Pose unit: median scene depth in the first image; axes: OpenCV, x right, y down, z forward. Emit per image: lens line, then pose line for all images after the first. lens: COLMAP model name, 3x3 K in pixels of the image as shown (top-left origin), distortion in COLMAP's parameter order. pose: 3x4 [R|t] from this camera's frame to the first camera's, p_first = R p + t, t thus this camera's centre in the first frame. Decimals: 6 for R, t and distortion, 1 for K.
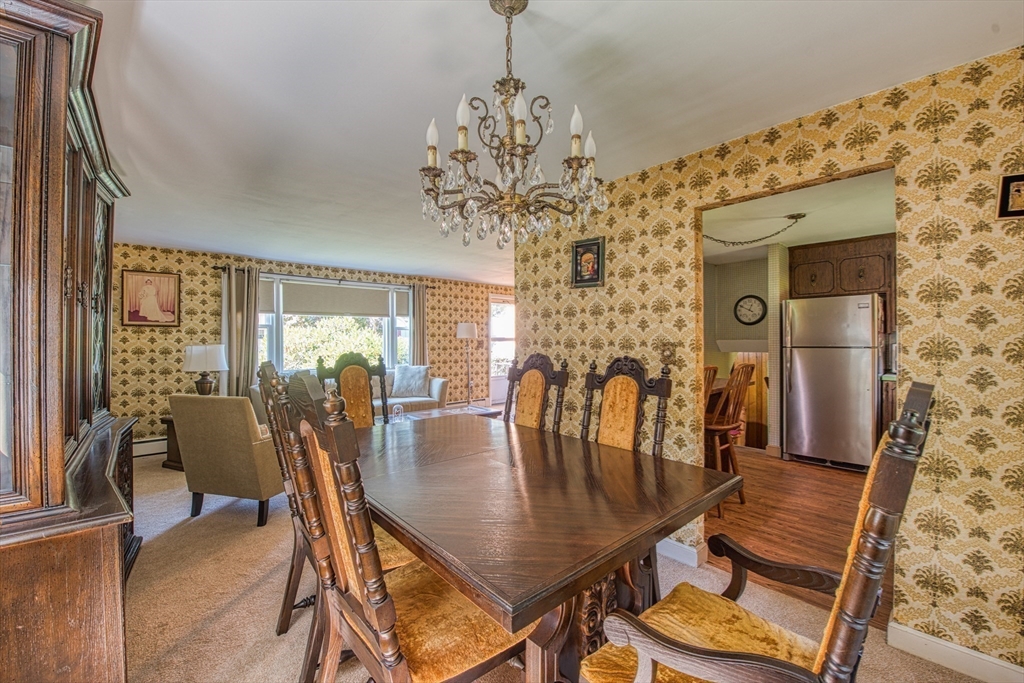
lens RADIAL K [[411.7, 0, 511.2], [0, 411.7, 340.0], [0, 0, 1]] dist [-0.003228, -0.000199]
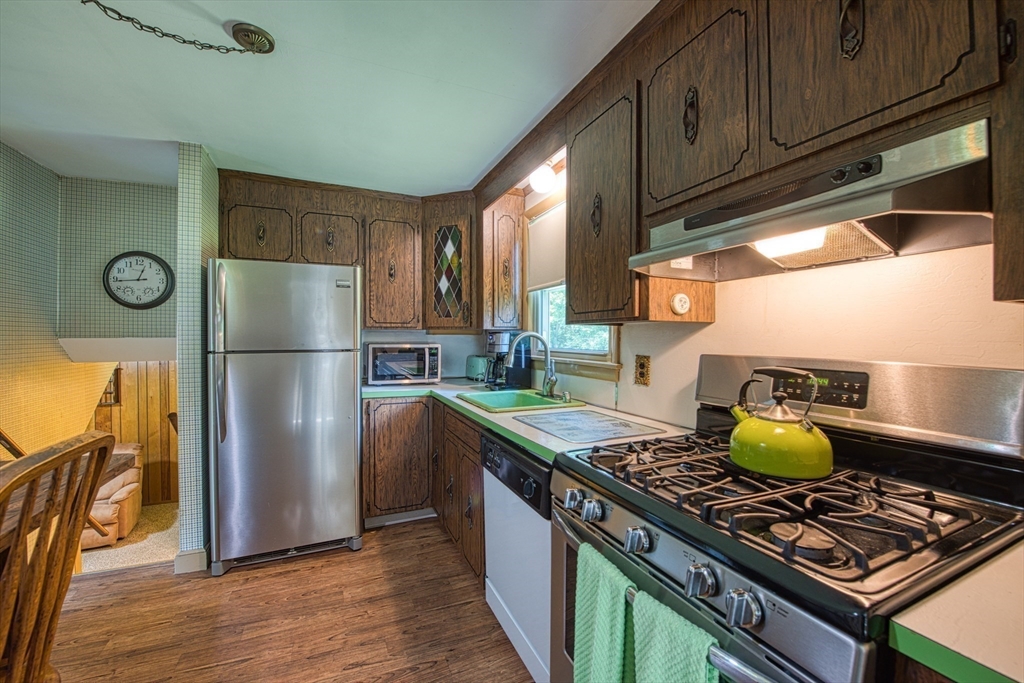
lens RADIAL K [[400.1, 0, 512.0], [0, 400.1, 341.5], [0, 0, 1]] dist [-0.022405, -0.000044]
pose [[0.306040, -0.007727, 0.951987, 0.301324], [-0.005915, 0.999932, 0.010018, -0.003771], [-0.952000, -0.008697, 0.305974, 0.476719]]
